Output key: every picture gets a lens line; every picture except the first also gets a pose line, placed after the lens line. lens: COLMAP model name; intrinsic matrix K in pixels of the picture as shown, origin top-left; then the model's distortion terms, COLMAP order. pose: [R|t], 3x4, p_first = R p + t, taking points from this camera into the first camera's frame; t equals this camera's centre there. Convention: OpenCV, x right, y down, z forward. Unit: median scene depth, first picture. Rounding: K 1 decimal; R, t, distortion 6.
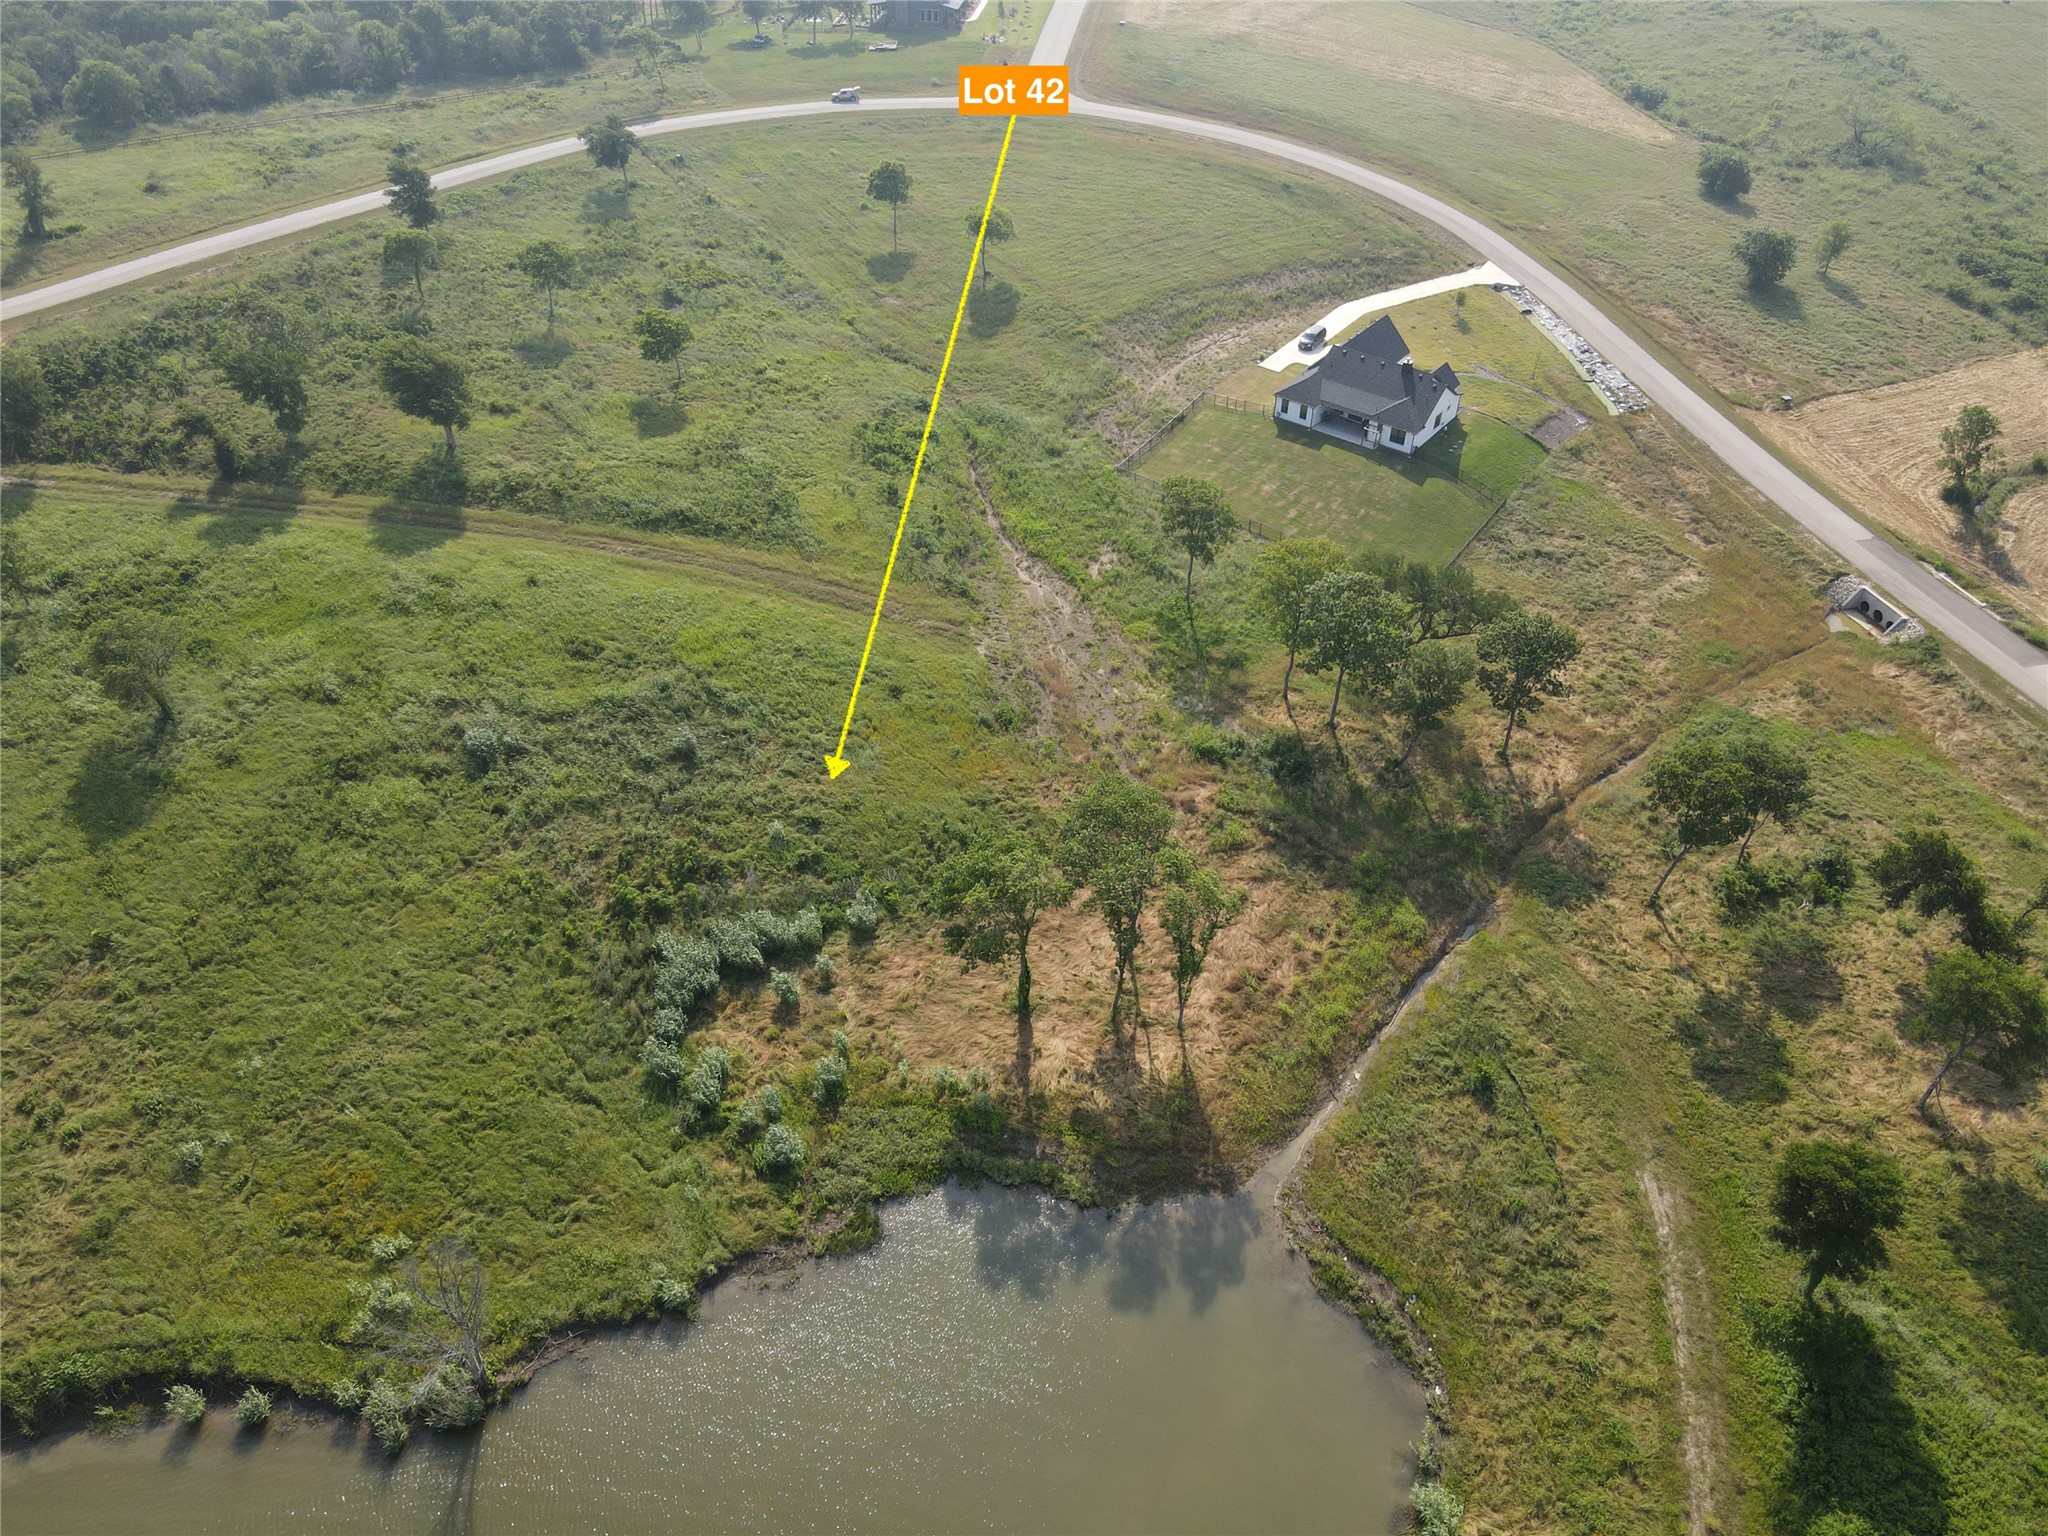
lens RADIAL K [[1490.5, 0, 1025.0], [0, 1490.5, 770.9], [0, 0, 1]] dist [0.008666, 0.019291]
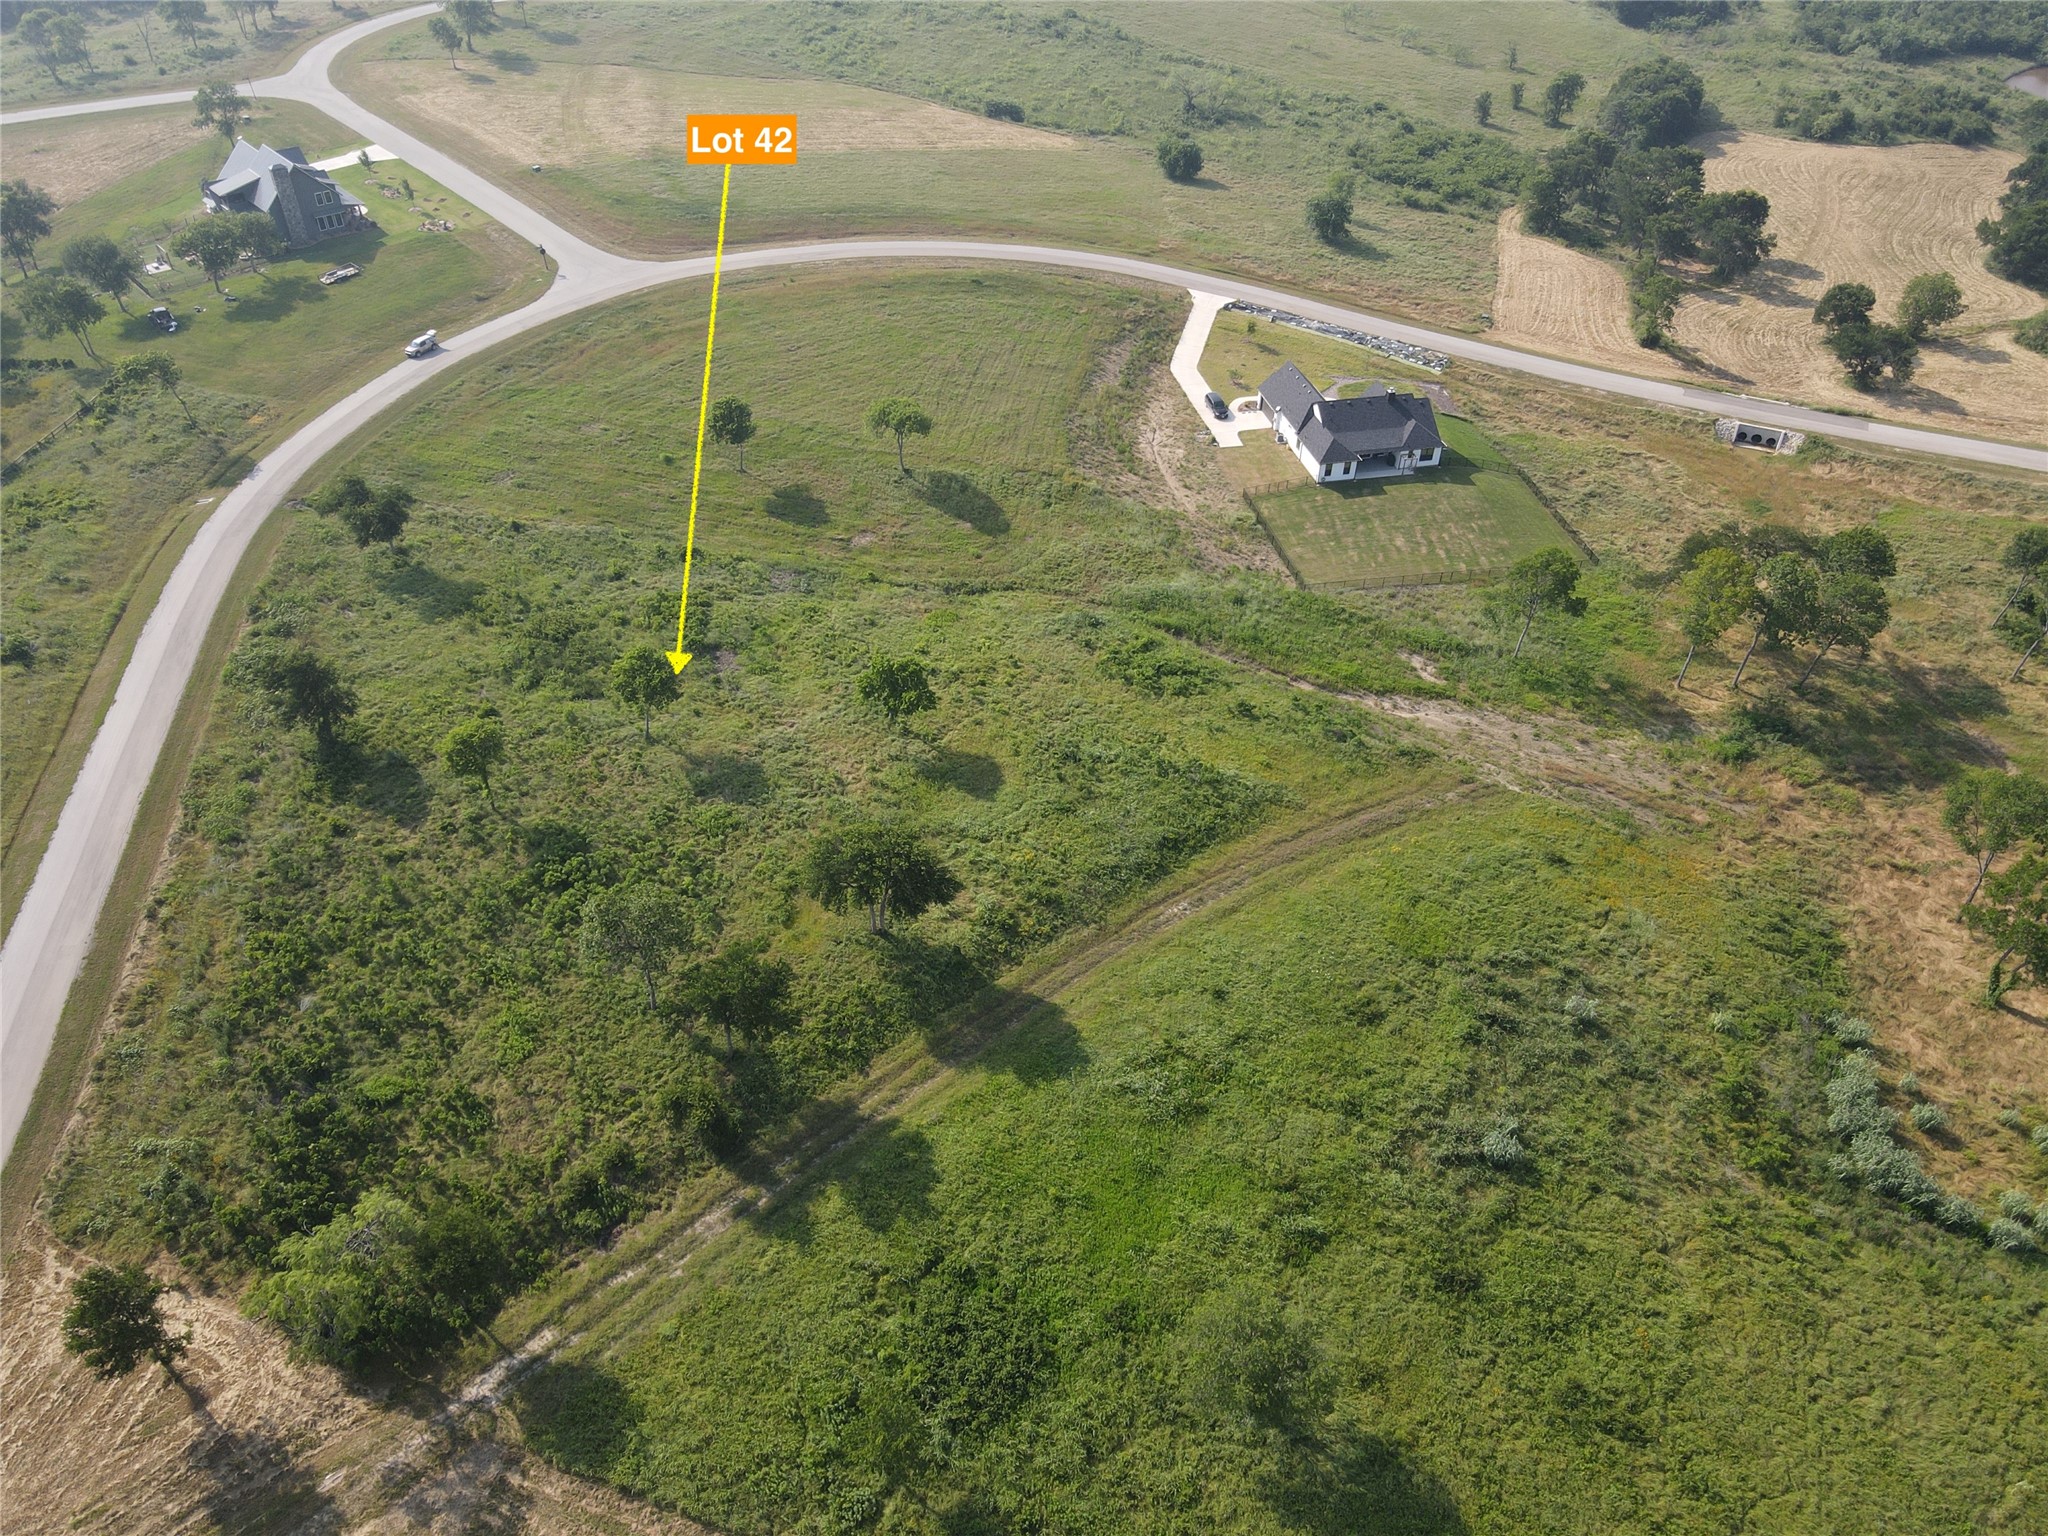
lens RADIAL K [[1490.5, 0, 1030.3], [0, 1490.5, 759.8], [0, 0, 1]] dist [0.008666, 0.019291]
pose [[0.643137, -0.490884, 0.587713, -0.939751], [0.481768, 0.855954, 0.187731, -0.507135], [-0.595210, 0.162405, 0.786988, 0.449192]]
